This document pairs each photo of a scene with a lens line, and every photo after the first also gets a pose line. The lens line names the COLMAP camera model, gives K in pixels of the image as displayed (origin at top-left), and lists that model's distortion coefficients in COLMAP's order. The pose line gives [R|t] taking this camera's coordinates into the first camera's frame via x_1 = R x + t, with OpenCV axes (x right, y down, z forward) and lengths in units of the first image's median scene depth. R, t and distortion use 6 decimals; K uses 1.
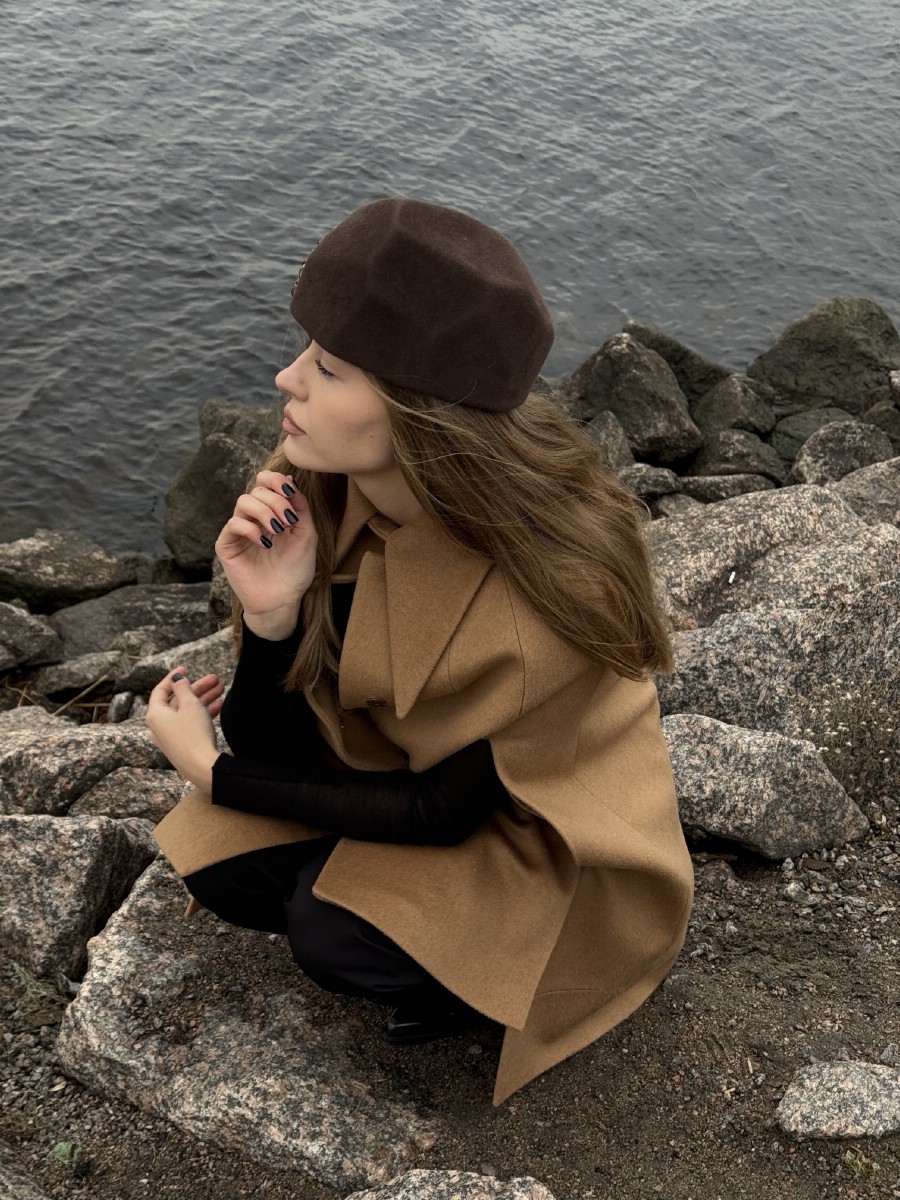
lens RADIAL K [[1674.2, 0, 449.9], [0, 1674.2, 600.4], [0, 0, 1]] dist [0.137833, 0.000000]
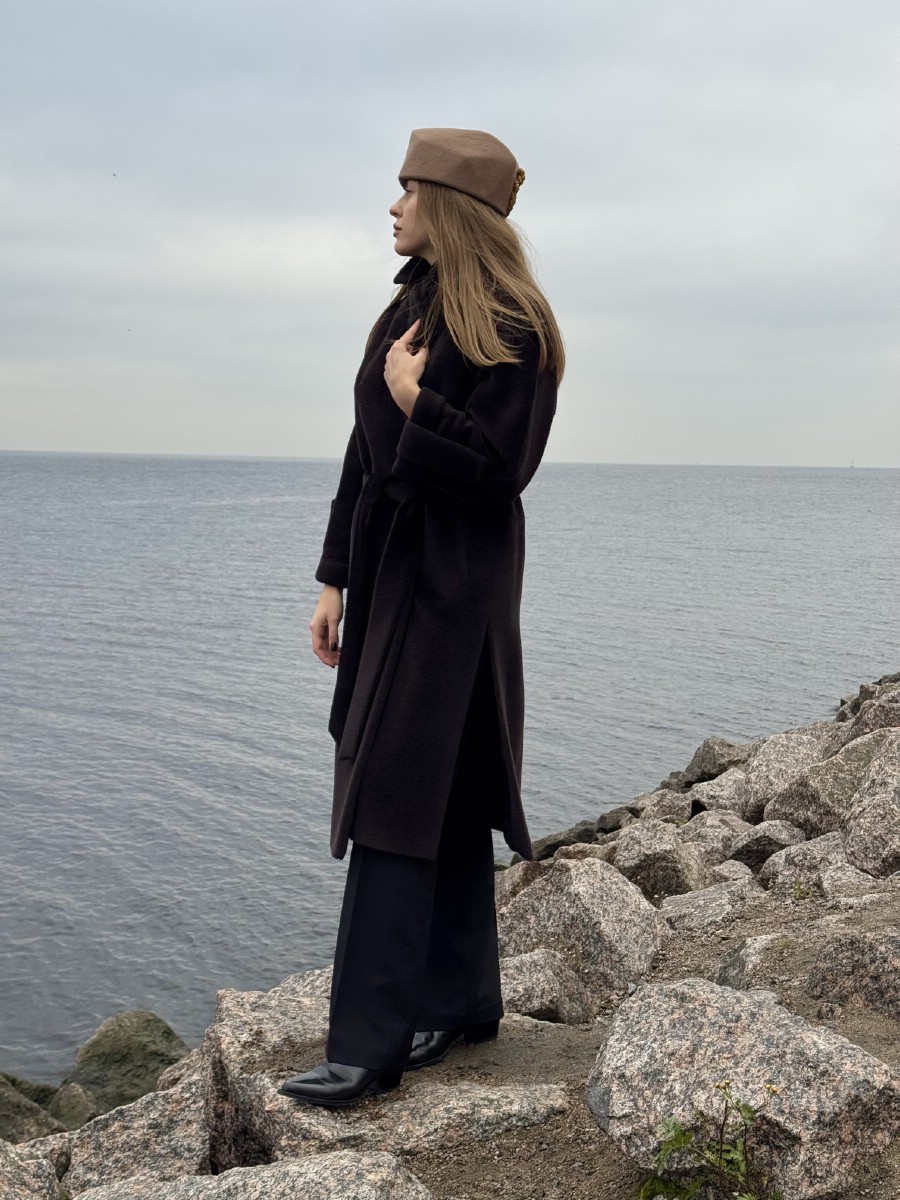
lens RADIAL K [[1674.2, 0, 449.6], [0, 1674.2, 599.9], [0, 0, 1]] dist [0.137833, 0.000000]
pose [[0.821401, -0.081990, 0.564428, -0.783950], [0.353463, 0.849842, -0.390937, 0.412953], [-0.447622, 0.520620, 0.727041, -0.288678]]
